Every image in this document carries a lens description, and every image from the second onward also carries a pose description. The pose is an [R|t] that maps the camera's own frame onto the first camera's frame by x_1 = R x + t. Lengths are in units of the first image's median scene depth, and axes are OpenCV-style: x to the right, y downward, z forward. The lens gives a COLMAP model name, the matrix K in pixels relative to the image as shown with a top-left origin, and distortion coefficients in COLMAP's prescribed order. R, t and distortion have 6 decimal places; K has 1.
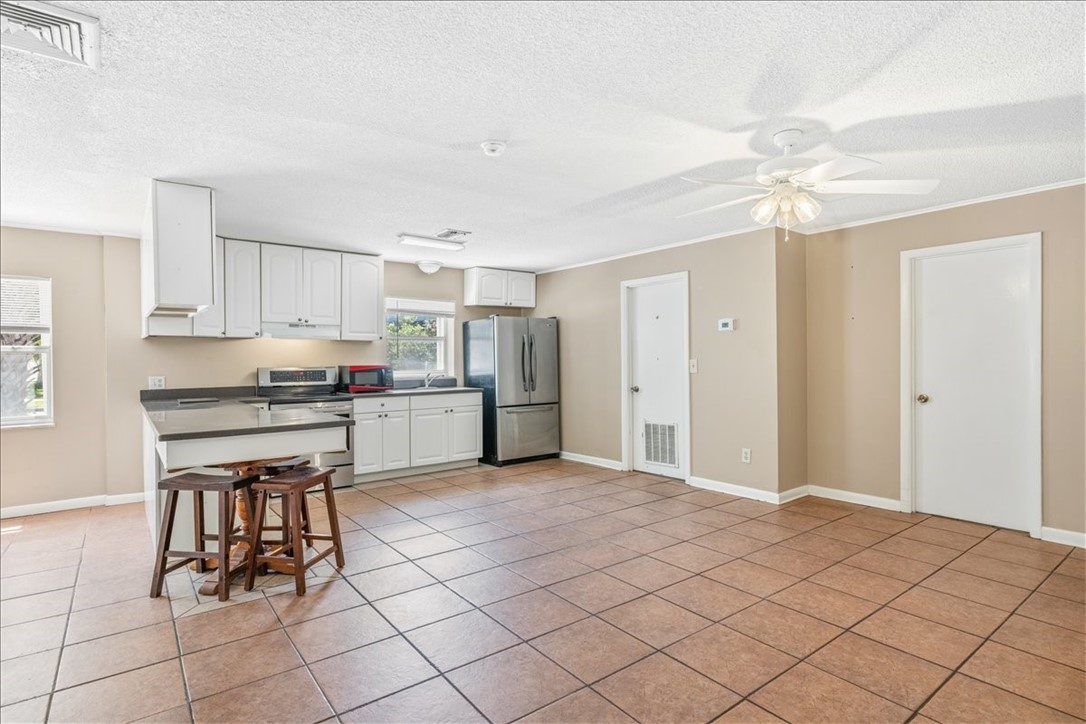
lens RADIAL K [[549.7, 0, 538.0], [0, 549.7, 359.0], [0, 0, 1]] dist [-0.001185, 0.000292]
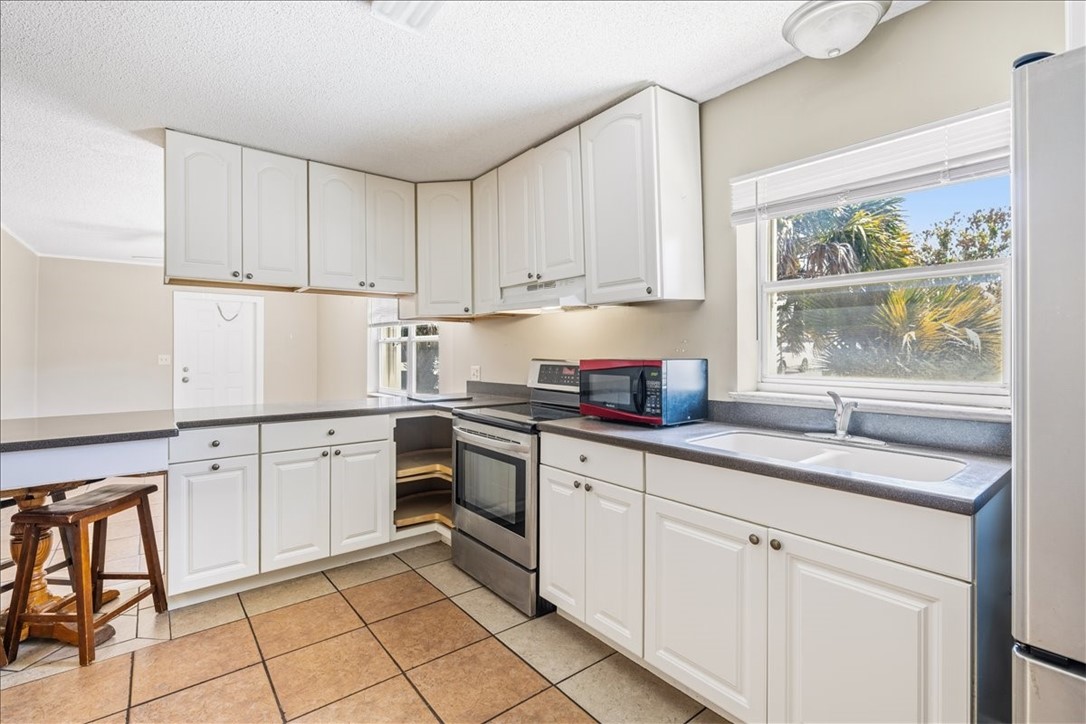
lens RADIAL K [[489.0, 0, 536.7], [0, 489.0, 352.0], [0, 0, 1]] dist [-0.002467, -0.000190]
pose [[0.017211, 0.007537, -0.999823, 0.076435], [0.000536, 0.999971, 0.007547, 0.003662], [0.999852, -0.000666, 0.017206, 1.024886]]
